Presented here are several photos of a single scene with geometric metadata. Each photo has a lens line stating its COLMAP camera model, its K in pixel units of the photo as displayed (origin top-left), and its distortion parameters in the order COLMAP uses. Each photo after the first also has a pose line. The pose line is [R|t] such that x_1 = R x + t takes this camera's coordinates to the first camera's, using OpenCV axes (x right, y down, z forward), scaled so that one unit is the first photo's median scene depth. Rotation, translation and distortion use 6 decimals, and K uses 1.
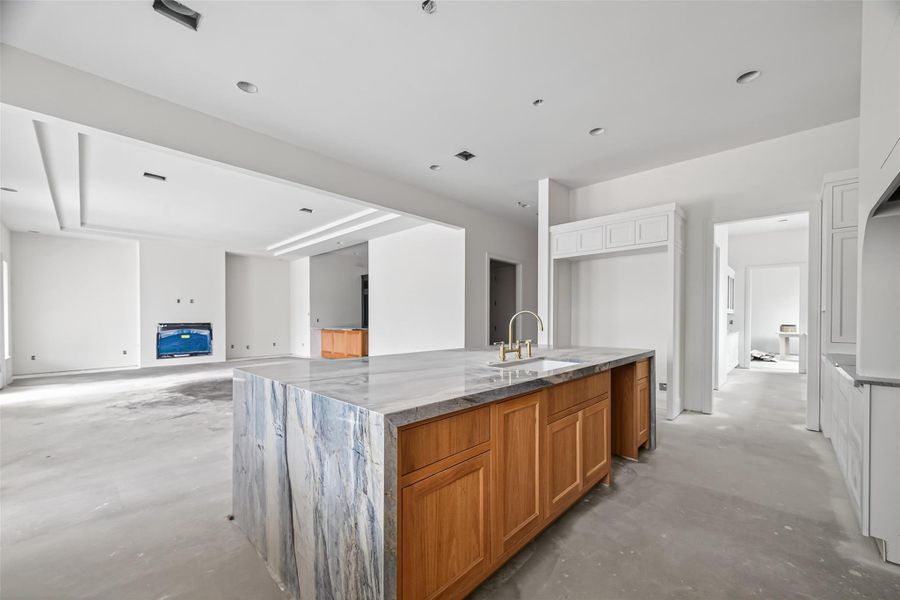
lens RADIAL K [[350.5, 0, 439.3], [0, 350.5, 315.1], [0, 0, 1]] dist [-0.000643, -0.000050]
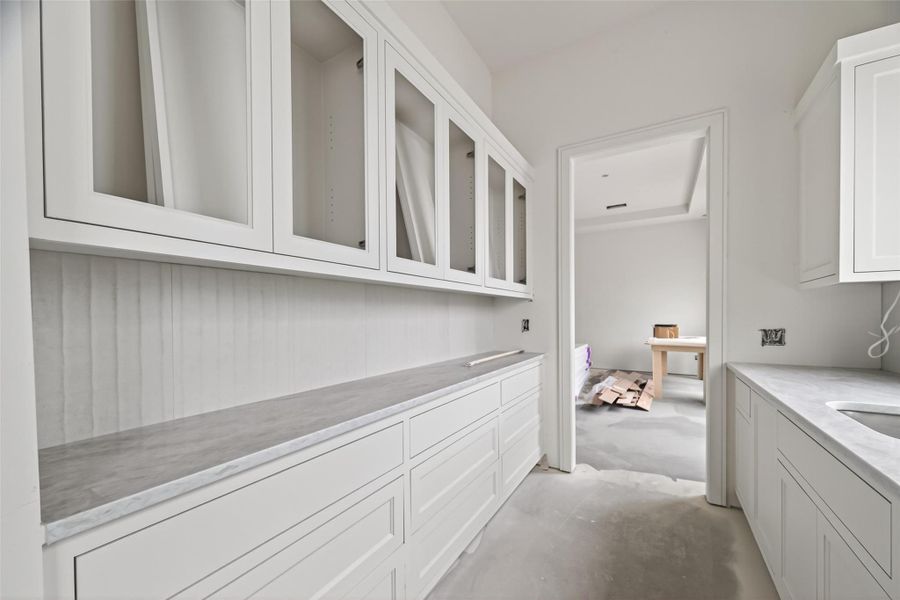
lens RADIAL K [[350.5, 0, 438.7], [0, 350.5, 318.1], [0, 0, 1]] dist [-0.000643, -0.000050]
pose [[0.975124, -0.018584, 0.220881, 0.539064], [0.017435, 0.999822, 0.007150, 0.007386], [-0.220975, -0.003121, 0.975275, 0.554217]]
